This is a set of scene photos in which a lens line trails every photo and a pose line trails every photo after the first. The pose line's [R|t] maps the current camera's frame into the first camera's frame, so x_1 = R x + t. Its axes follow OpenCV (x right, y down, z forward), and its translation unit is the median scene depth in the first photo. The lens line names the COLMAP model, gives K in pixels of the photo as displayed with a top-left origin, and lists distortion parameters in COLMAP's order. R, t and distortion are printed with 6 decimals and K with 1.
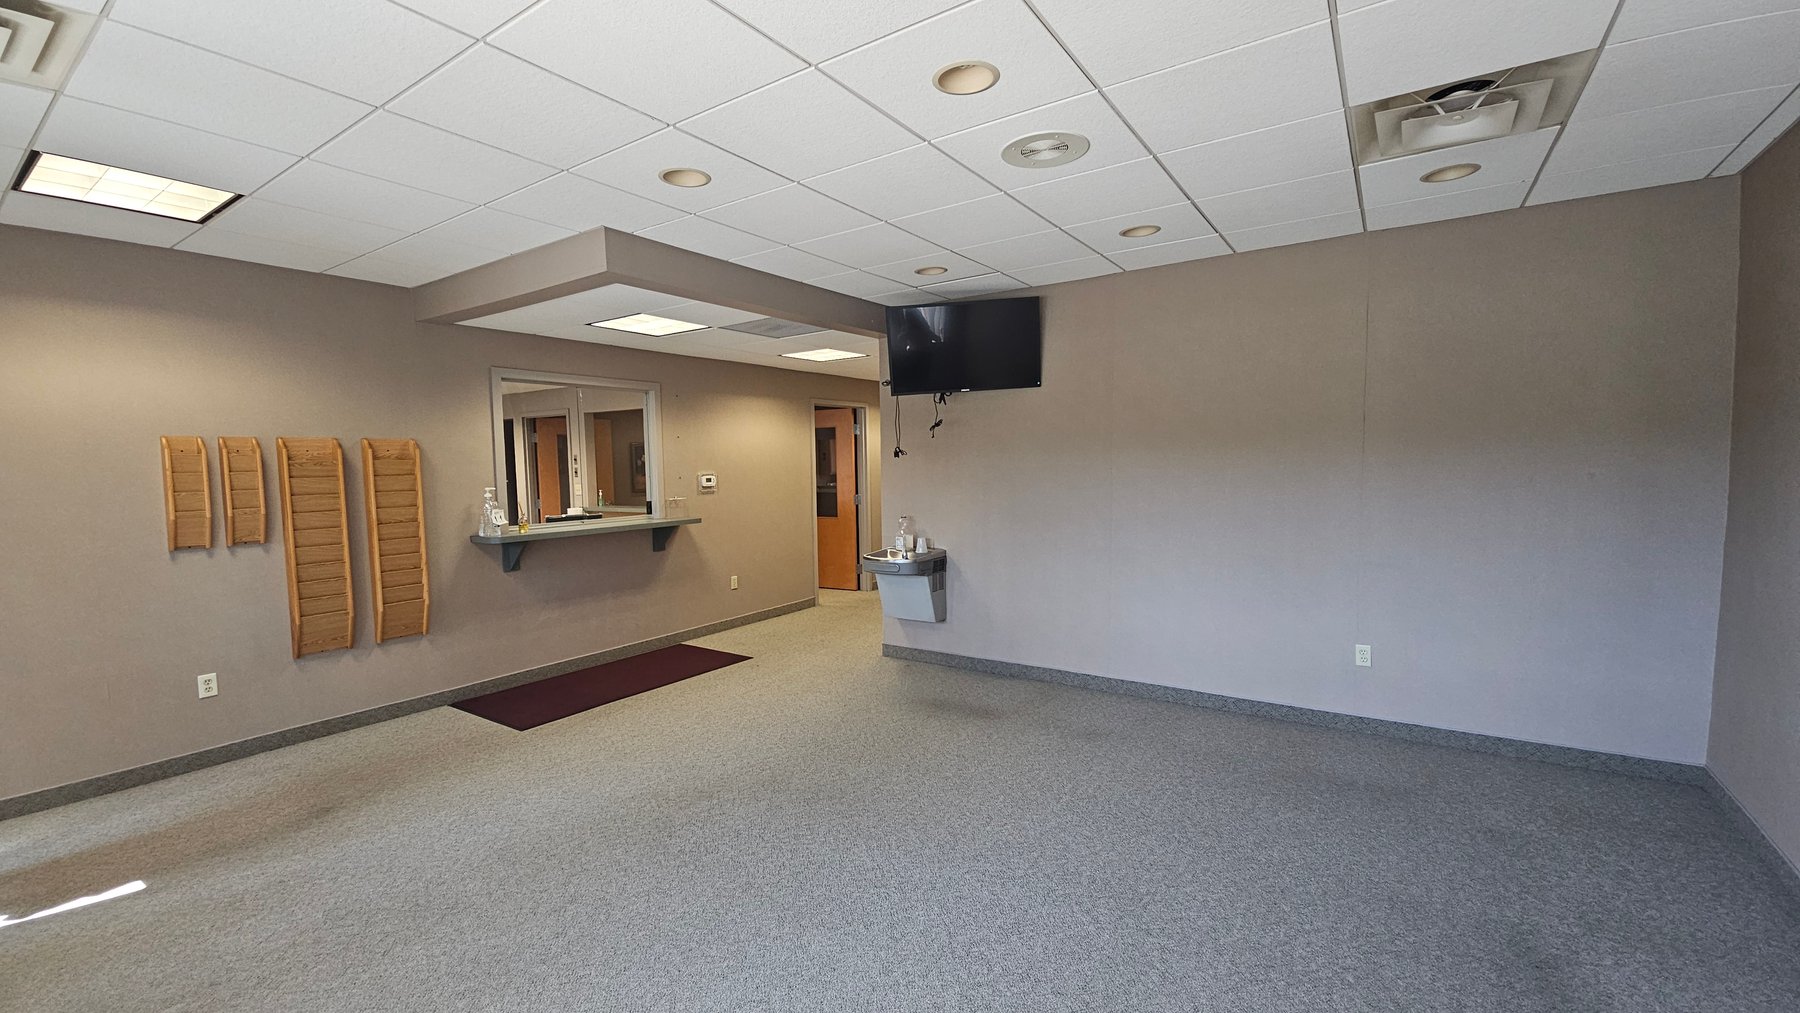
lens RADIAL K [[731.1, 0, 889.1], [0, 731.1, 504.5], [0, 0, 1]] dist [0.001867, 0.000283]
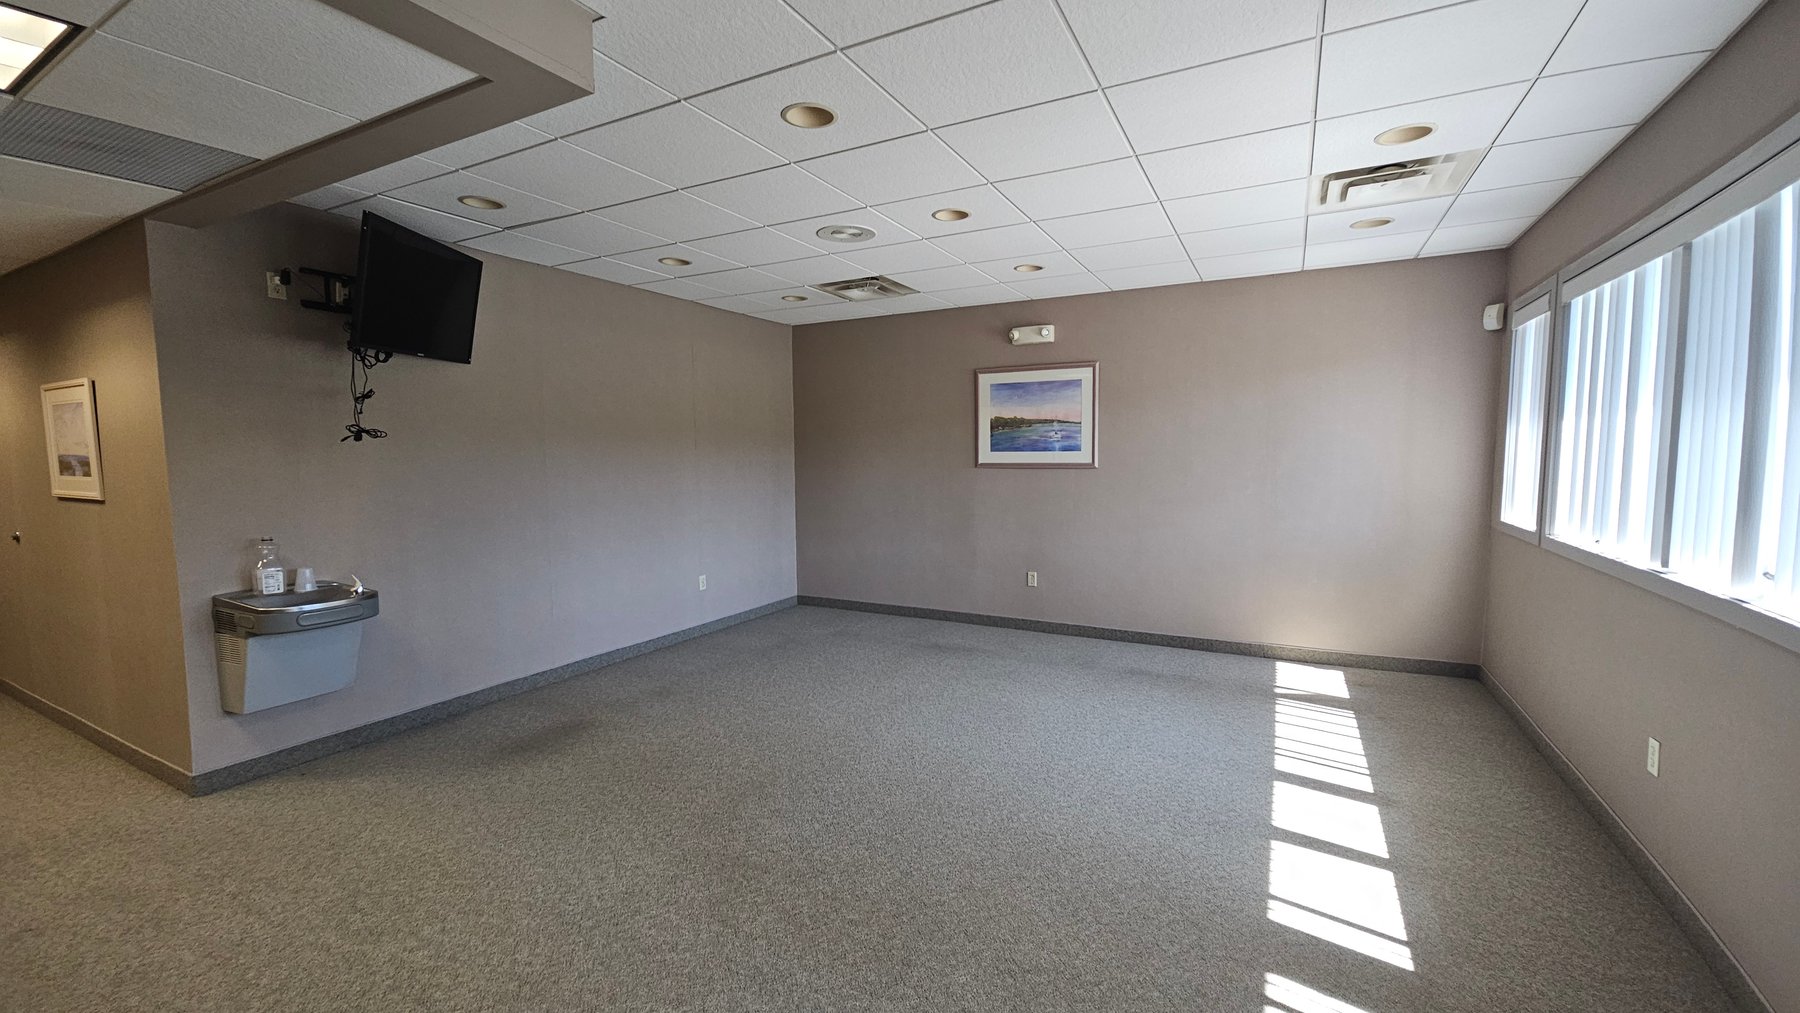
lens RADIAL K [[731.1, 0, 889.1], [0, 731.1, 504.5], [0, 0, 1]] dist [0.001867, 0.000283]
pose [[-0.091154, -0.054025, 0.994370, -0.690456], [0.072897, 0.995486, 0.060768, -0.012815], [-0.993165, 0.078026, -0.086804, 0.587476]]
